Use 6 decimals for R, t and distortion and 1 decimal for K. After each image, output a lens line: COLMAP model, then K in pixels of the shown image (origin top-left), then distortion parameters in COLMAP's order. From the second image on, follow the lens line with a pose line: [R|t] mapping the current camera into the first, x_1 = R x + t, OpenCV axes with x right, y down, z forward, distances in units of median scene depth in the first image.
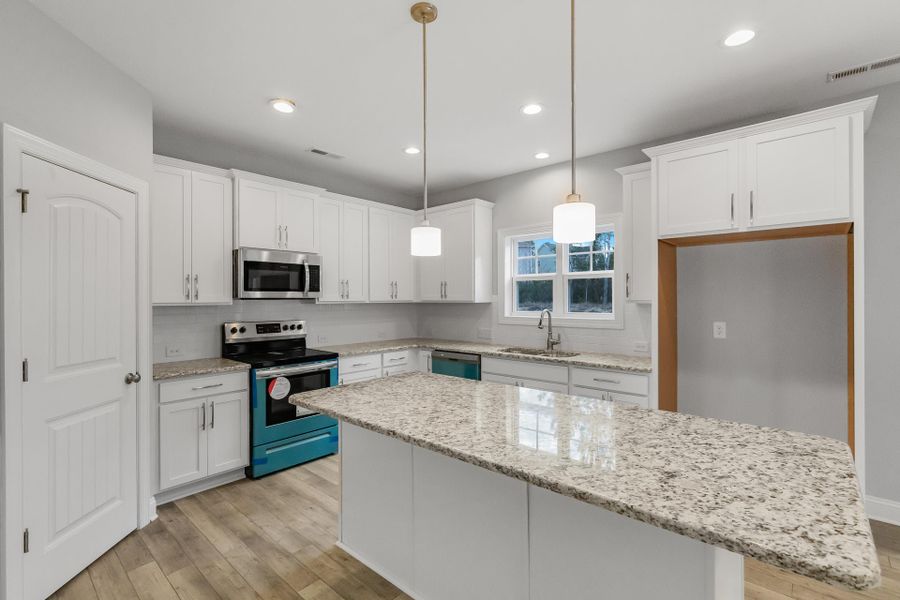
lens RADIAL K [[406.8, 0, 450.0], [0, 406.8, 300.0], [0, 0, 1]] dist [0.003060, -0.000826]
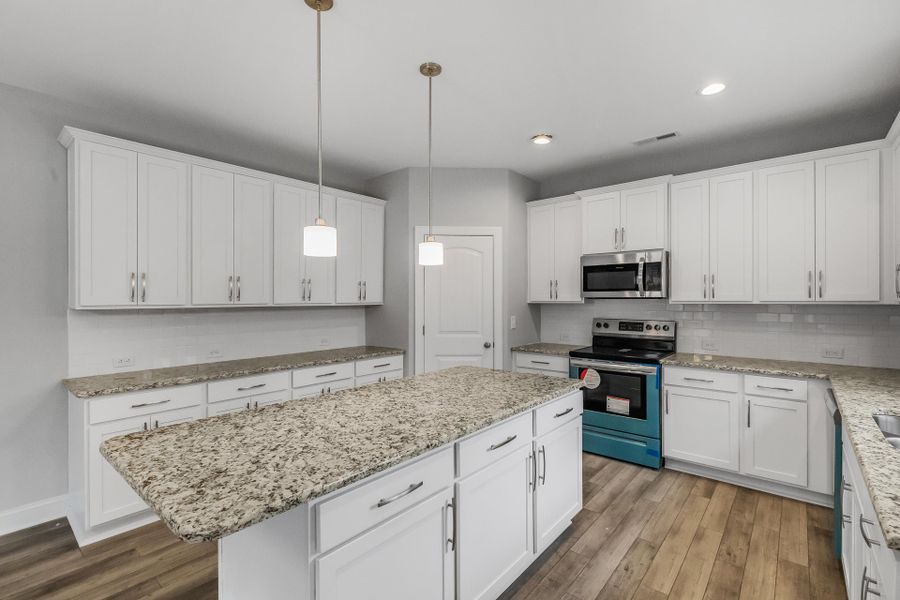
lens RADIAL K [[406.8, 0, 450.0], [0, 406.8, 300.0], [0, 0, 1]] dist [0.003060, -0.000826]
pose [[0.030442, 0.004935, -0.999524, 1.590875], [0.001690, 0.999986, 0.004989, -0.010633], [0.999535, -0.001841, 0.030433, 1.365310]]
